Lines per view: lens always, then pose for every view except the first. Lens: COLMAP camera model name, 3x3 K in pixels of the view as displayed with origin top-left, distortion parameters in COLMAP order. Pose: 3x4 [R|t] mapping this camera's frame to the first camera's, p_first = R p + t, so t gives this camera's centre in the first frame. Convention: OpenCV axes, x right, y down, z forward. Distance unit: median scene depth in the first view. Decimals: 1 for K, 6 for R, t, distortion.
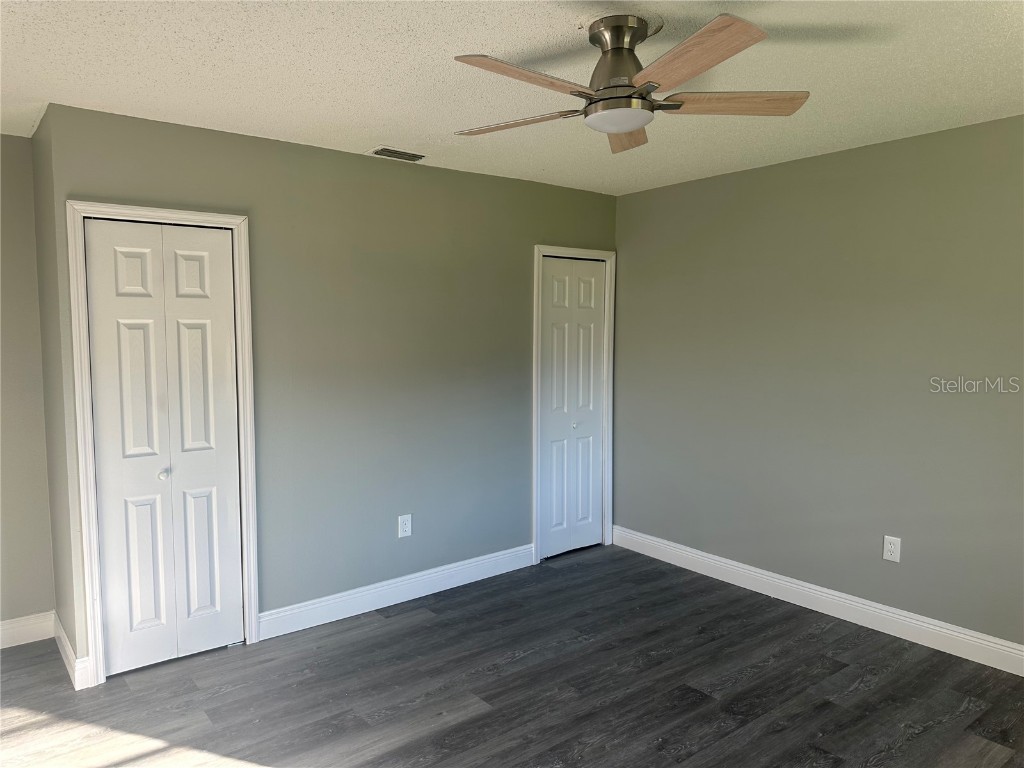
lens RADIAL K [[719.1, 0, 515.3], [0, 719.1, 385.3], [0, 0, 1]] dist [0.052095, -0.054426]
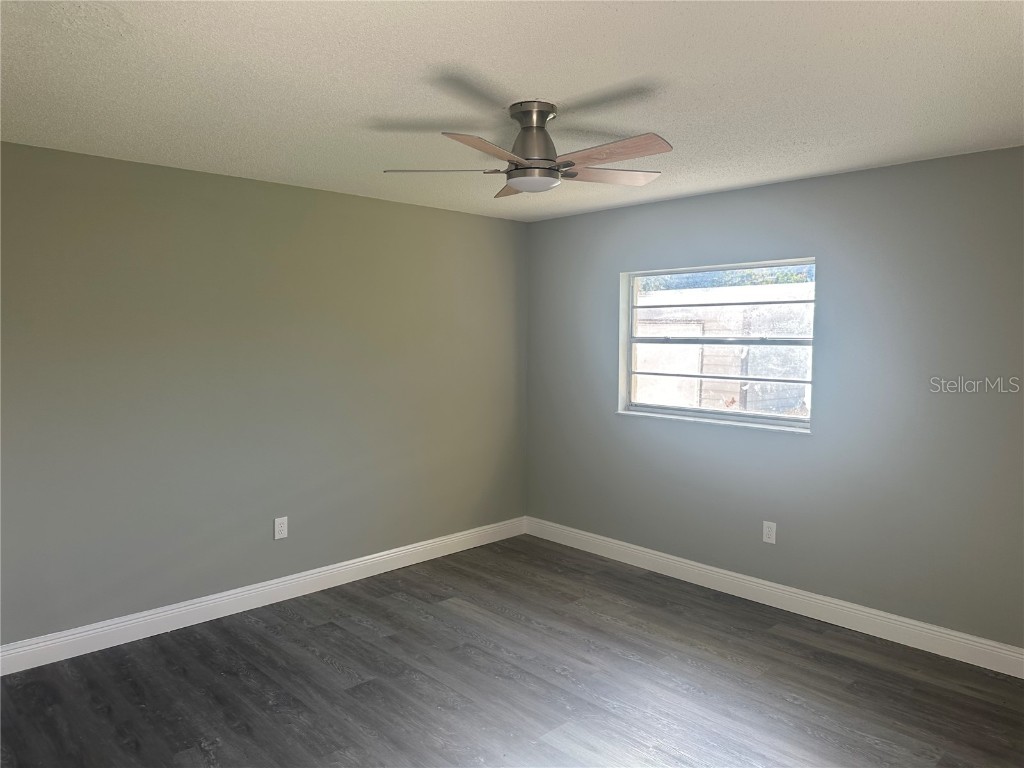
lens RADIAL K [[719.1, 0, 514.2], [0, 719.1, 385.9], [0, 0, 1]] dist [0.052095, -0.054426]
pose [[-0.090798, -0.068972, 0.993478, -0.687584], [0.075135, 0.994281, 0.075895, -0.069766], [-0.993031, 0.081536, -0.085097, 0.710908]]
